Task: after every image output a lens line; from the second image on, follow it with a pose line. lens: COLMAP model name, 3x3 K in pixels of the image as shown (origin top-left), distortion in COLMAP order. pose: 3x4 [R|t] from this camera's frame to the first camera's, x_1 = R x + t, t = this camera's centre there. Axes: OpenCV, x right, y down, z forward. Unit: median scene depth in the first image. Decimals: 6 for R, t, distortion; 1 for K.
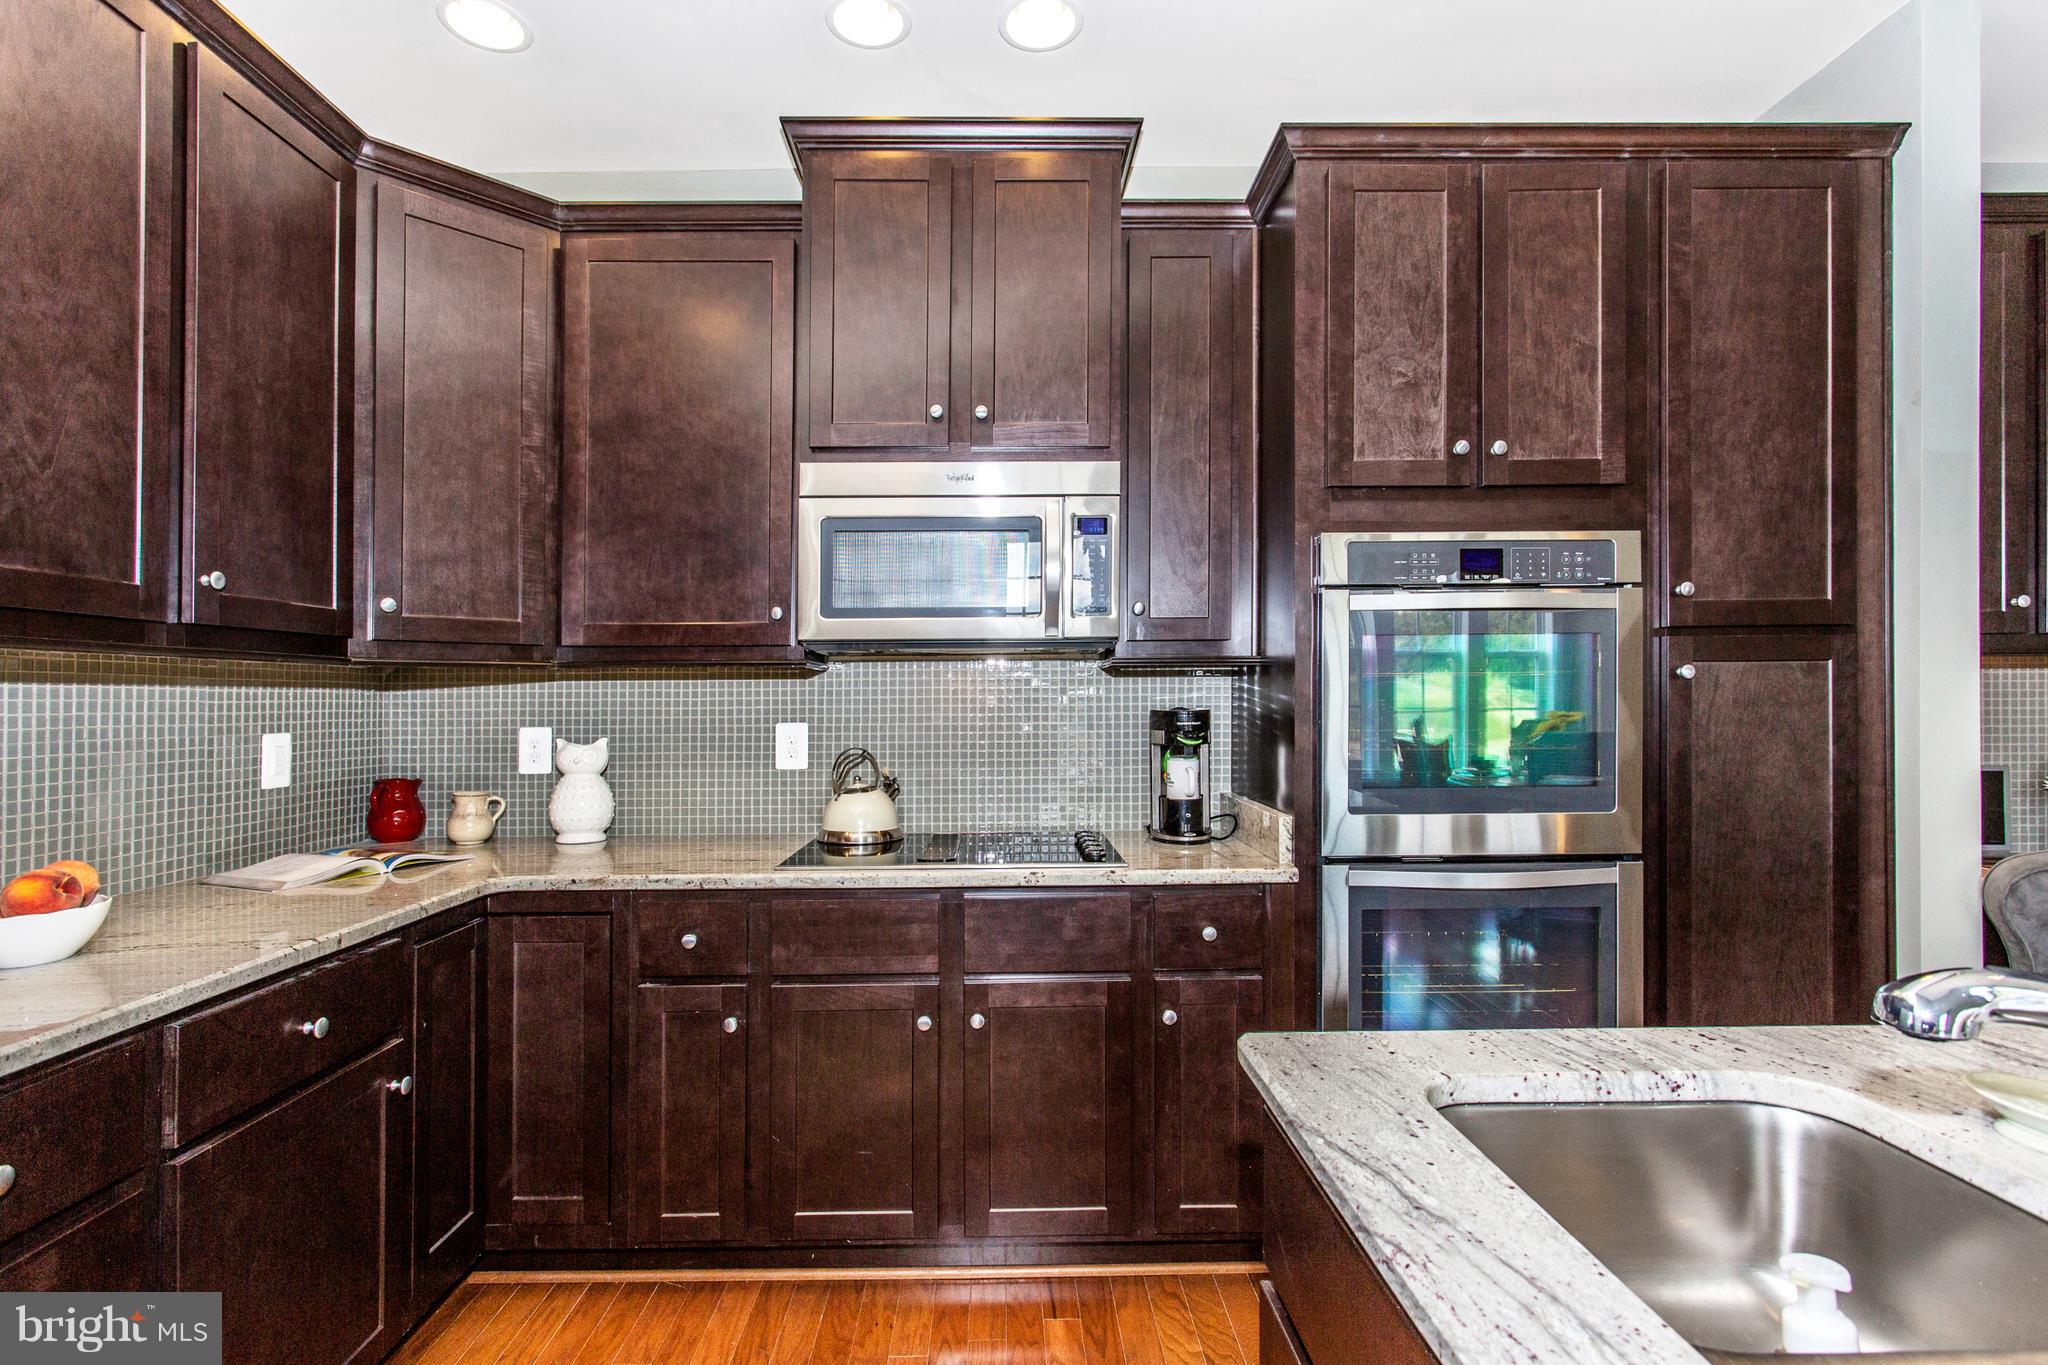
lens RADIAL K [[994.8, 0, 1025.8], [0, 994.8, 693.7], [0, 0, 1]] dist [-0.002074, 0.000812]
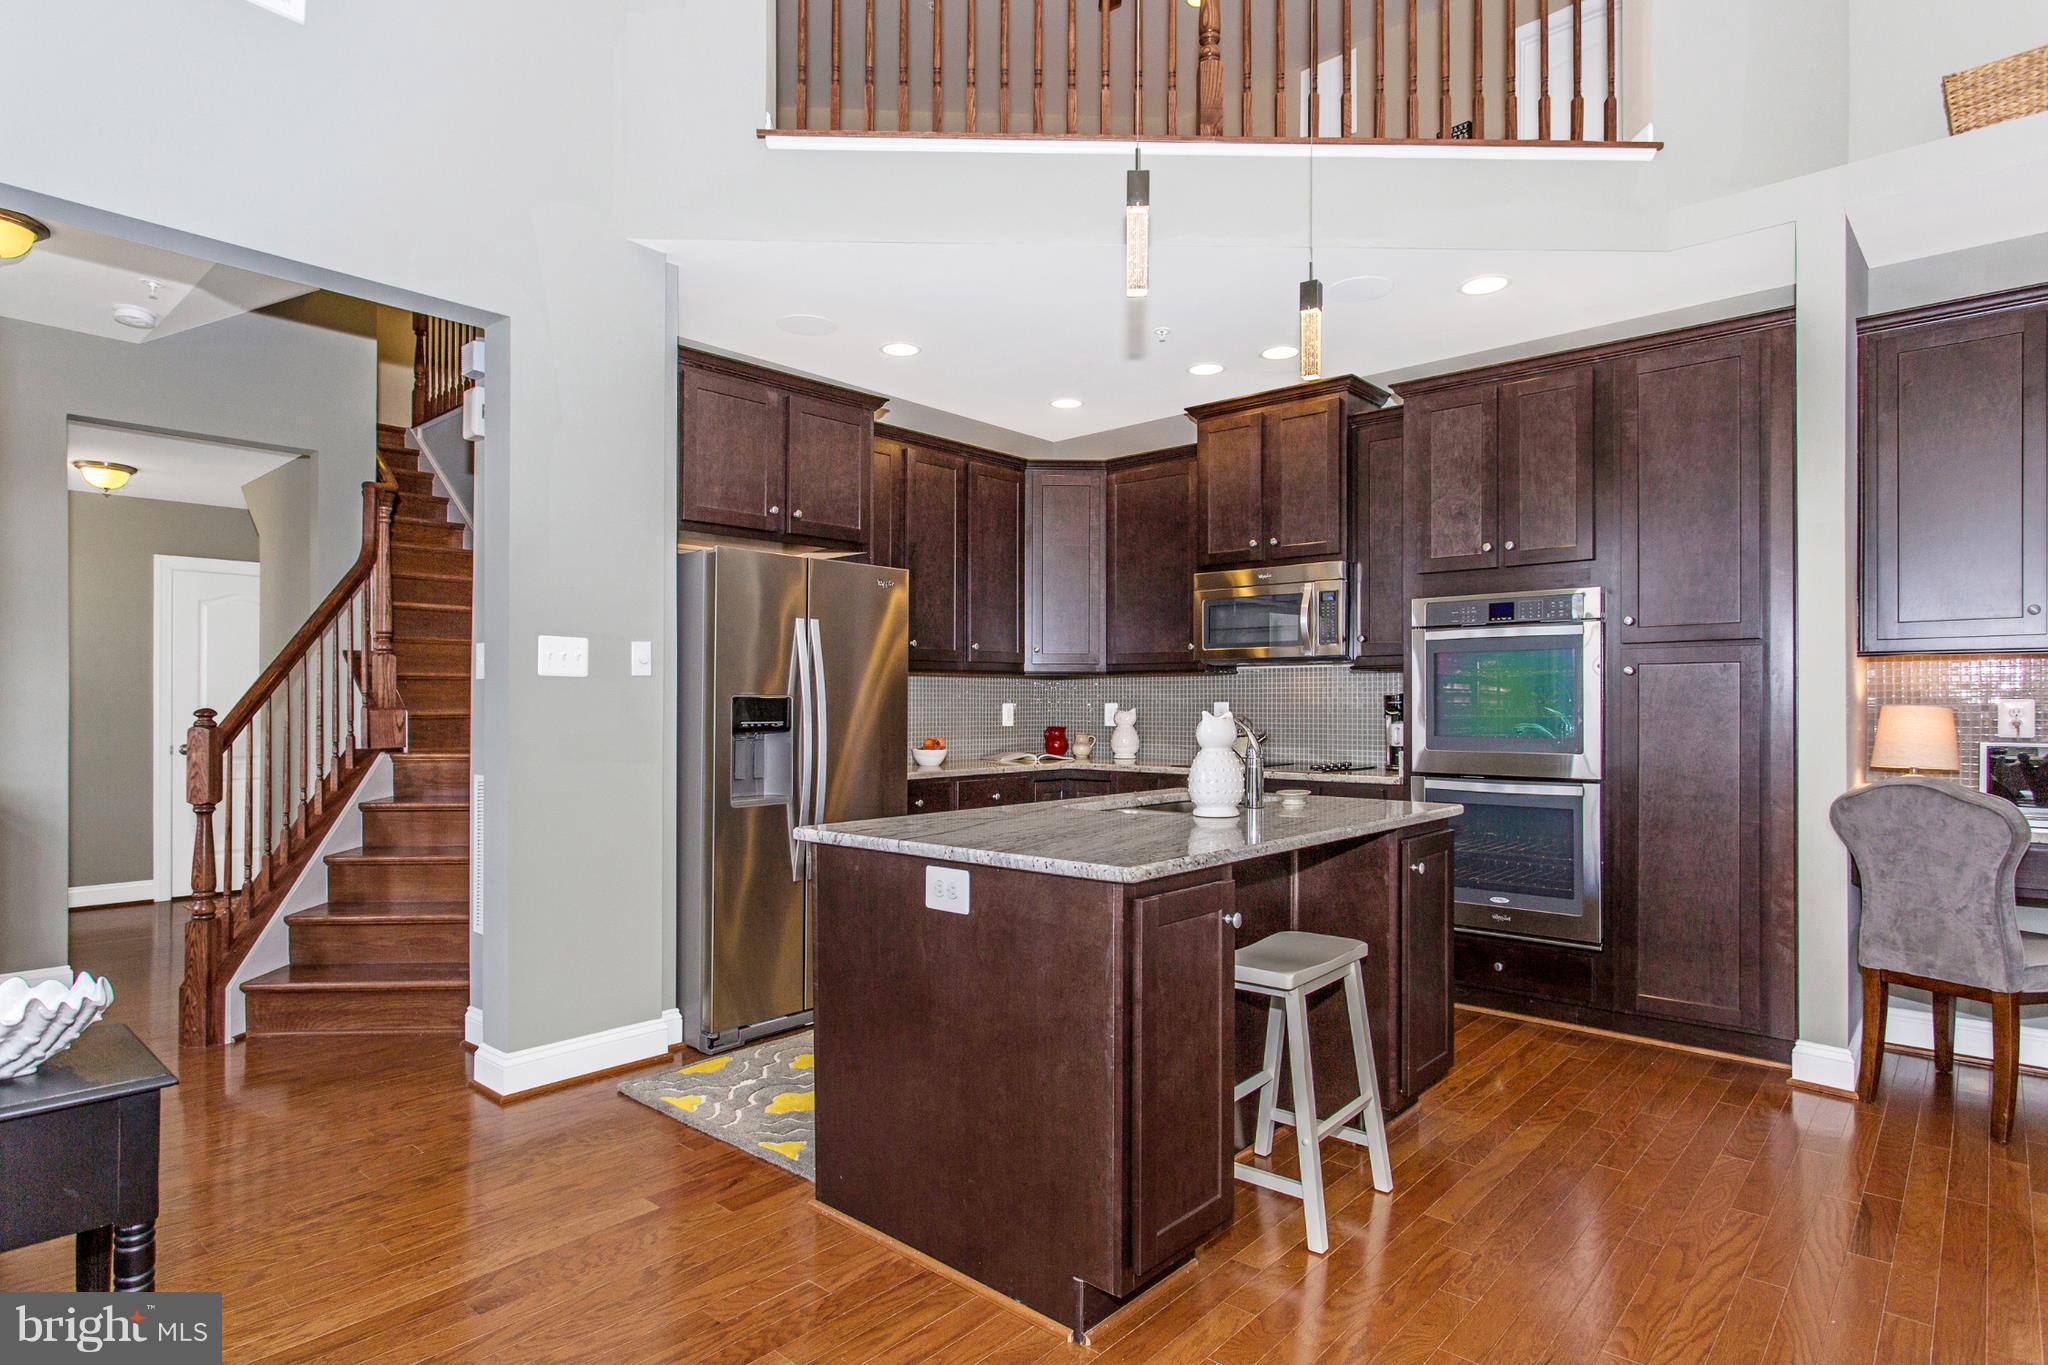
lens RADIAL K [[1118.4, 0, 1024.0], [0, 1118.4, 682.5], [0, 0, 1]] dist [-0.000440, -0.000043]
pose [[0.745828, -0.004982, -0.666120, 1.140163], [0.001714, 0.999983, -0.005559, 0.005947], [0.666137, 0.003005, 0.745824, -1.043704]]
